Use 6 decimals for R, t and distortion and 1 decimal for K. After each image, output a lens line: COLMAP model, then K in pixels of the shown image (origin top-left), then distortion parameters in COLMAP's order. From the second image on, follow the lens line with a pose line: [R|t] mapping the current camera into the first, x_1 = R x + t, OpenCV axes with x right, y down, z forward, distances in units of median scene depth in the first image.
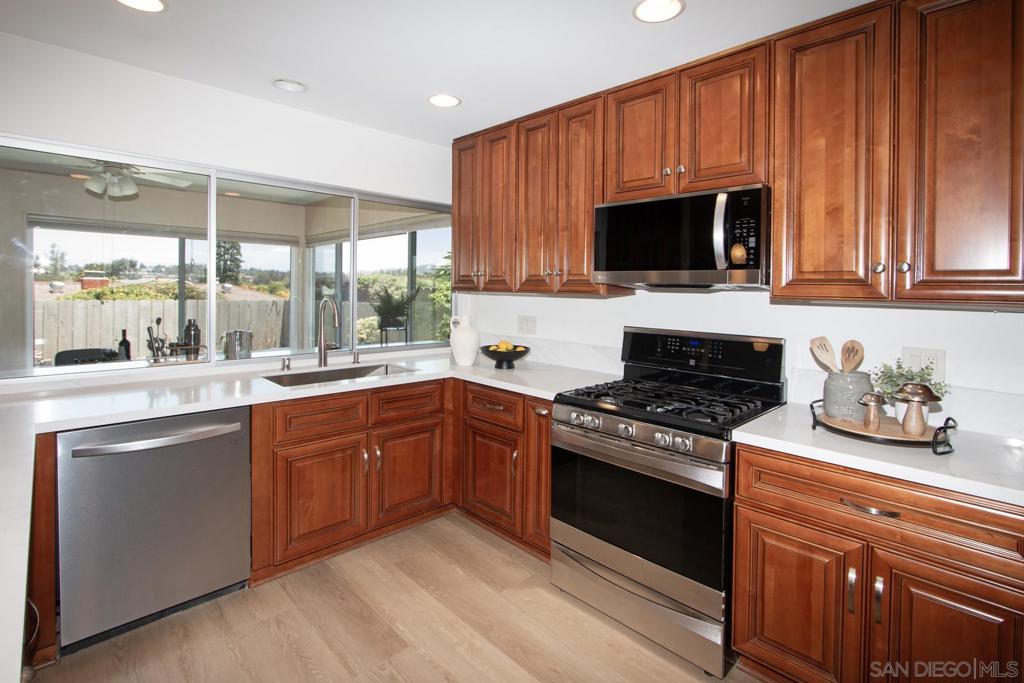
lens RADIAL K [[485.6, 0, 499.4], [0, 485.6, 306.5], [0, 0, 1]] dist [-0.008965, 0.000024]
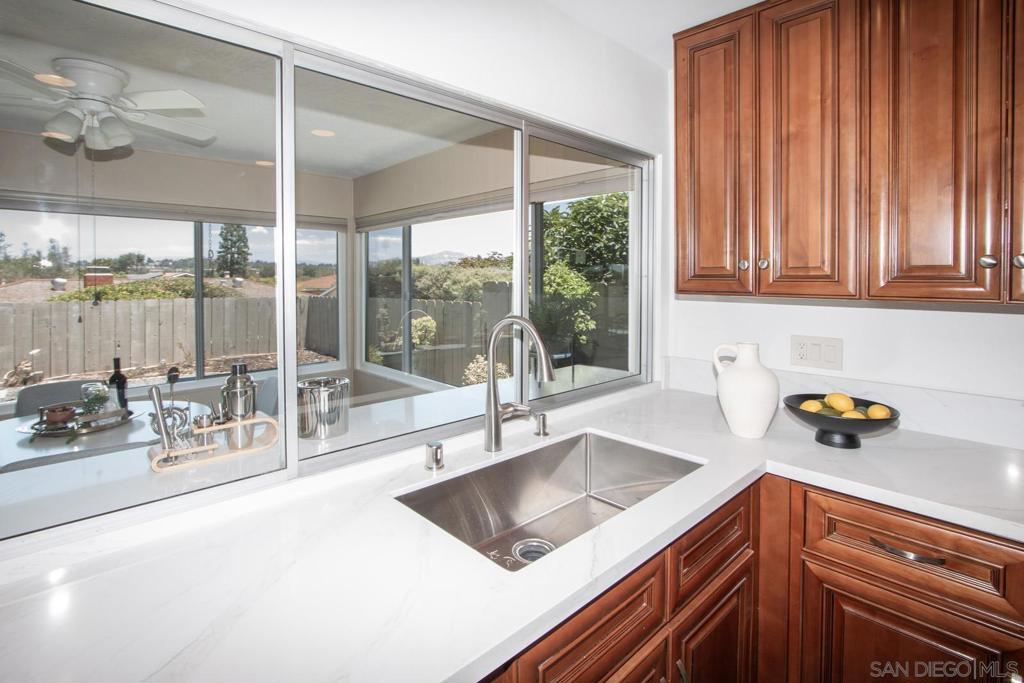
lens RADIAL K [[482.1, 0, 495.8], [0, 482.1, 290.3], [0, 0, 1]] dist [-0.003190, -0.000382]
pose [[0.999771, -0.016545, -0.013557, -0.359861], [0.016425, 0.999826, -0.008895, -0.042277], [0.013702, 0.008670, 0.999869, 0.503713]]
